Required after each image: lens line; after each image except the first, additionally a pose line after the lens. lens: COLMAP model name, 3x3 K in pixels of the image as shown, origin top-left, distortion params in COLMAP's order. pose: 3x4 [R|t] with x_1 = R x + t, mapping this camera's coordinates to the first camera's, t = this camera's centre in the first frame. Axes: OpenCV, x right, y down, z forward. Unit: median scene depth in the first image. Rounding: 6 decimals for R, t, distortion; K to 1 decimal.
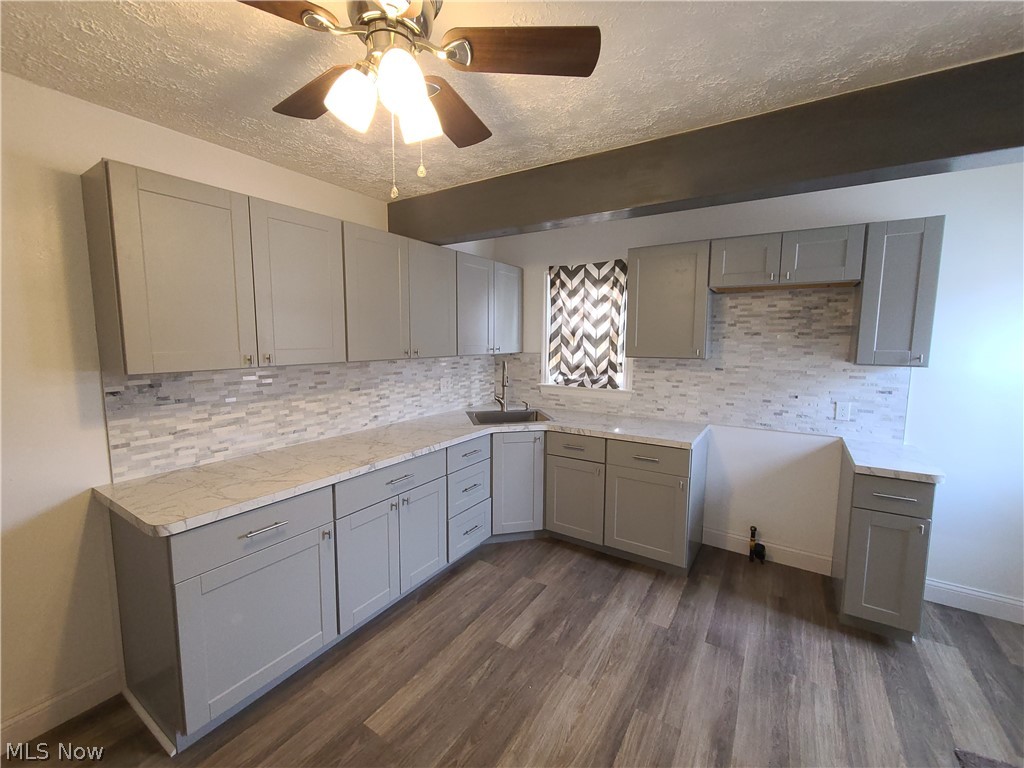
lens RADIAL K [[420.6, 0, 520.2], [0, 420.6, 383.7], [0, 0, 1]] dist [0.001041, -0.001783]
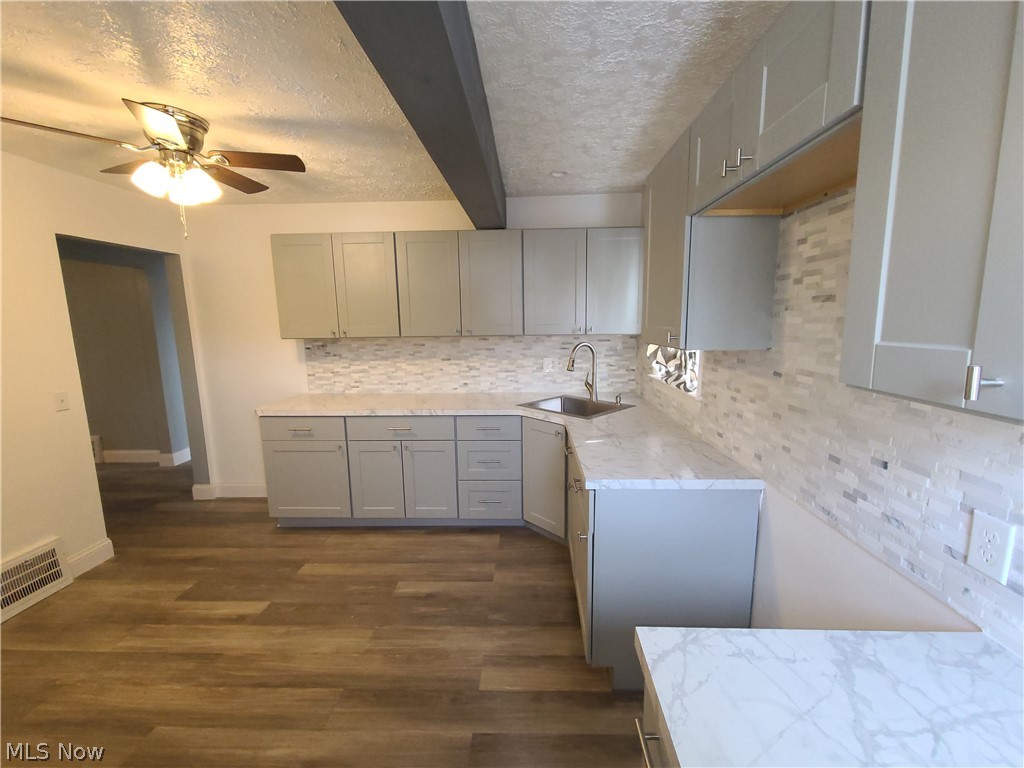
lens RADIAL K [[420.6, 0, 518.0], [0, 420.6, 383.8], [0, 0, 1]] dist [0.001041, -0.001783]
pose [[0.504613, 0.120762, -0.854858, 0.812599], [-0.081656, 0.992406, 0.091992, -0.048096], [0.859475, 0.023384, 0.510642, 0.537330]]
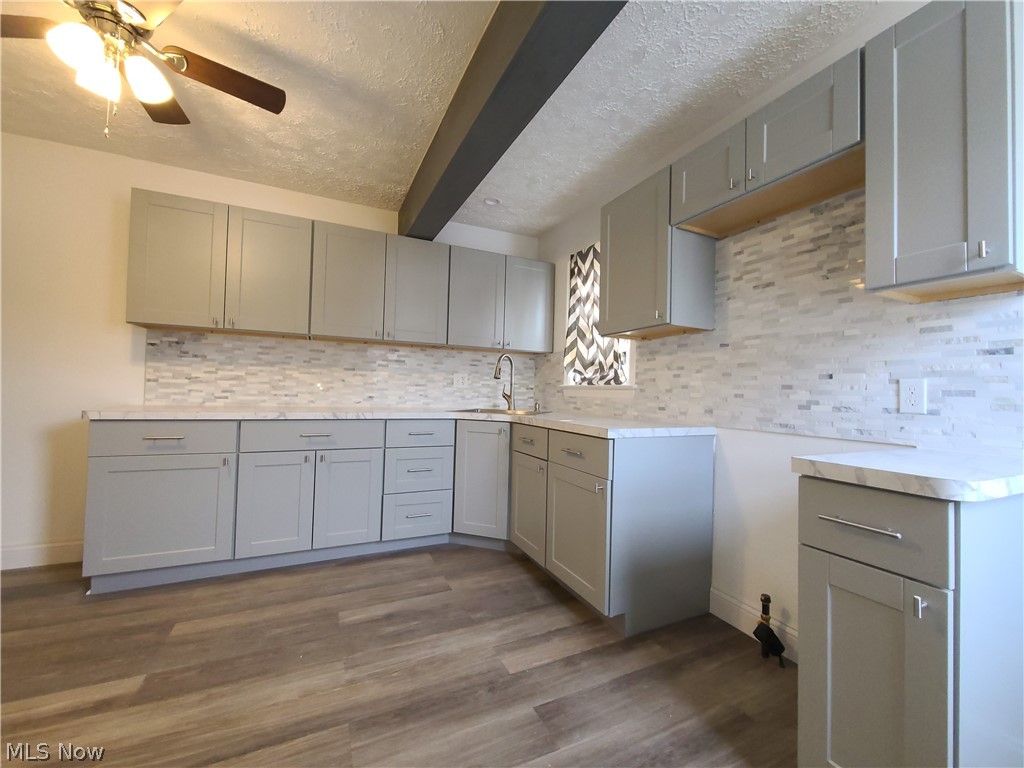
lens RADIAL K [[420.6, 0, 519.4], [0, 420.6, 383.2], [0, 0, 1]] dist [0.001041, -0.001783]
pose [[0.848325, 0.007495, -0.529422, 0.606840], [-0.081748, 0.989764, -0.116978, 0.147254], [0.523127, 0.142514, 0.840255, 0.282308]]
